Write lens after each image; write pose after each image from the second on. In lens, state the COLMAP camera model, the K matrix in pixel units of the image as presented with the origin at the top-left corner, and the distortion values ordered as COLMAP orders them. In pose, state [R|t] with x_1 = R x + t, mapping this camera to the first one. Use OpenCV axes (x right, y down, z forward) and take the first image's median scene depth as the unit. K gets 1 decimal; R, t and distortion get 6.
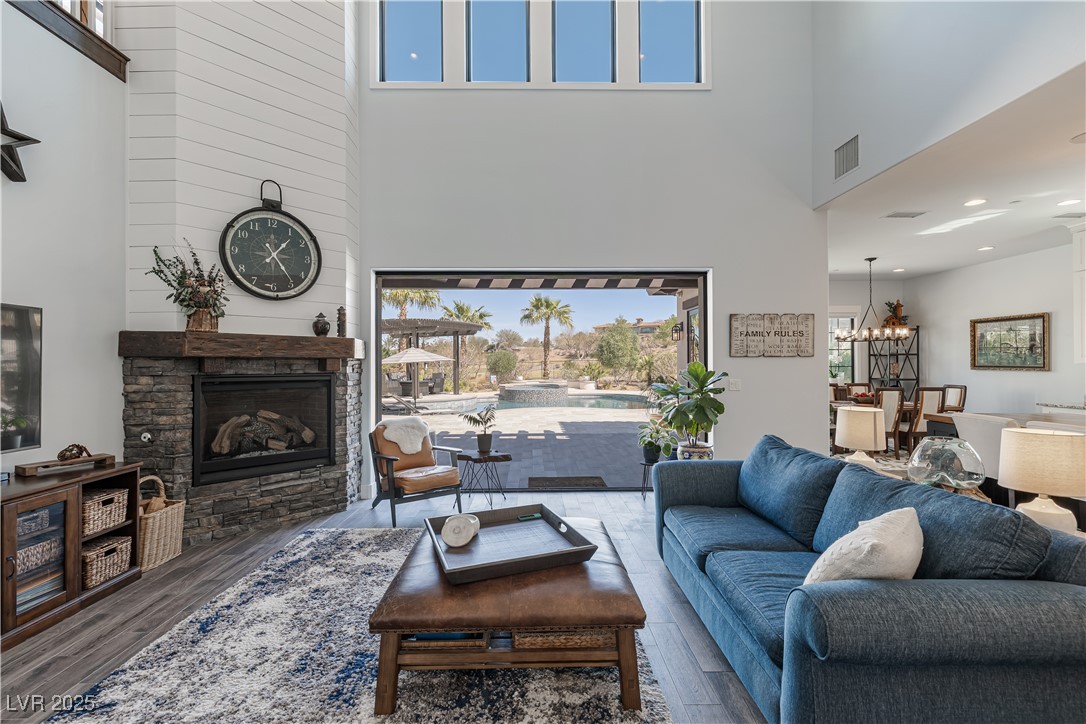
lens RADIAL K [[468.4, 0, 539.4], [0, 468.4, 359.4], [0, 0, 1]] dist [0.004246, -0.001277]
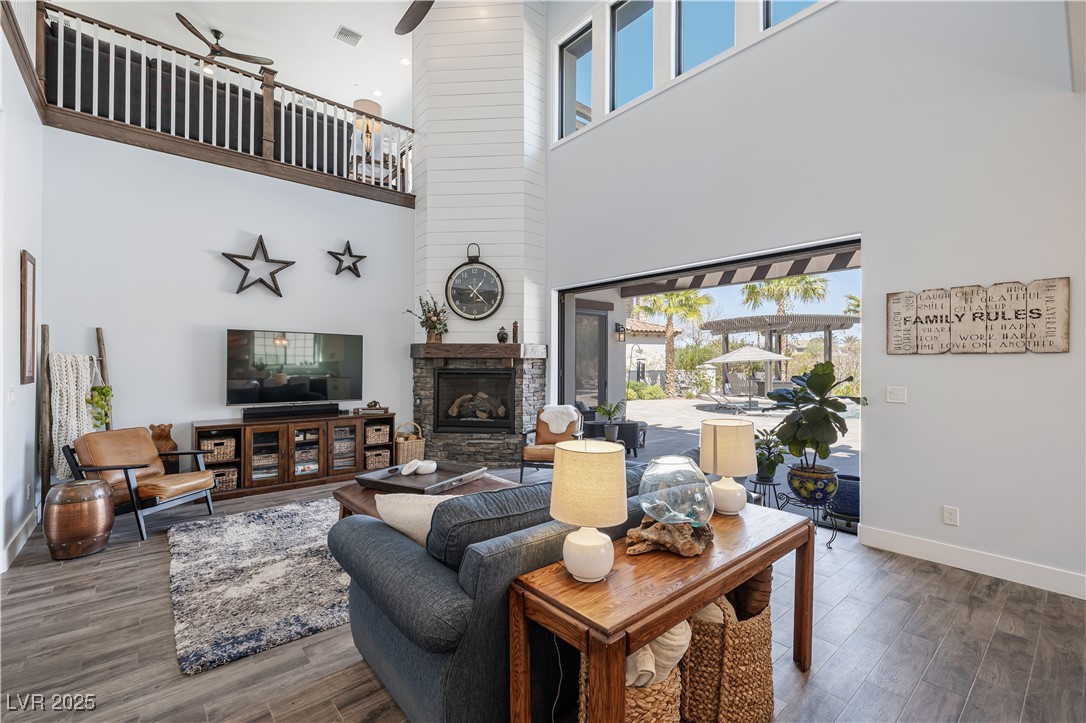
lens RADIAL K [[468.4, 0, 540.3], [0, 468.4, 361.4], [0, 0, 1]] dist [0.004246, -0.001277]
pose [[0.634291, 0.003058, -0.773089, 0.673332], [0.002649, 0.999978, 0.006129, -0.001041], [0.773090, -0.005935, 0.634268, 0.166024]]
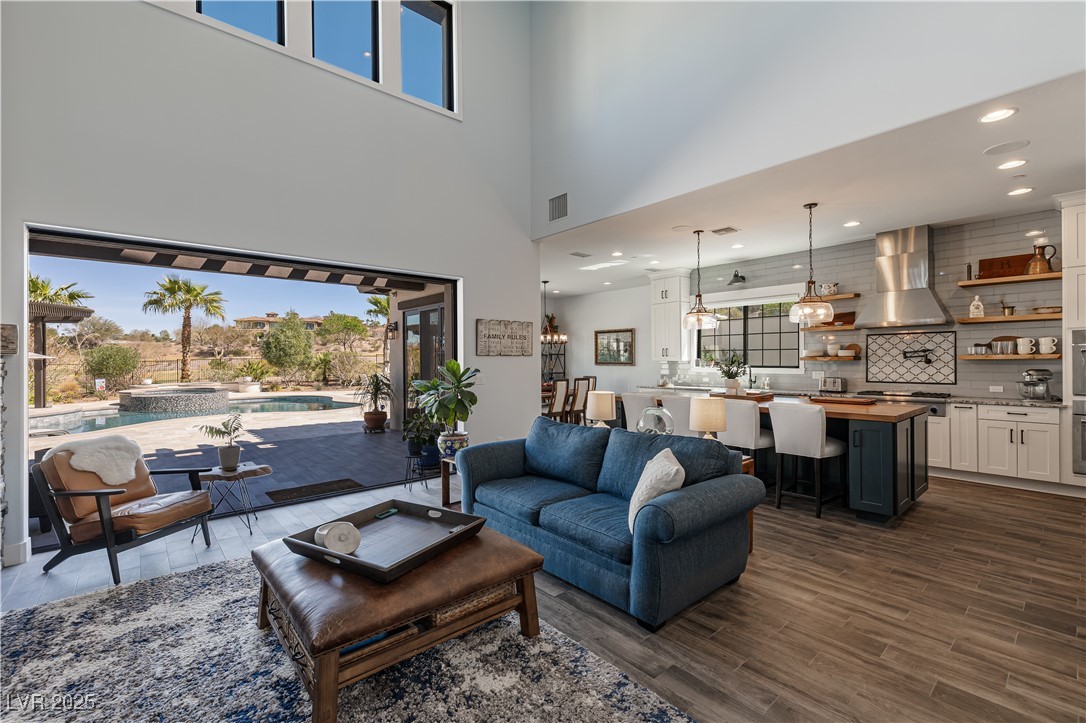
lens RADIAL K [[468.4, 0, 532.2], [0, 468.4, 356.1], [0, 0, 1]] dist [0.004246, -0.001277]
pose [[0.773457, 0.004389, 0.633834, -0.243660], [-0.002139, 0.999988, -0.004315, 0.000651], [-0.633845, 0.001982, 0.773457, 0.012850]]
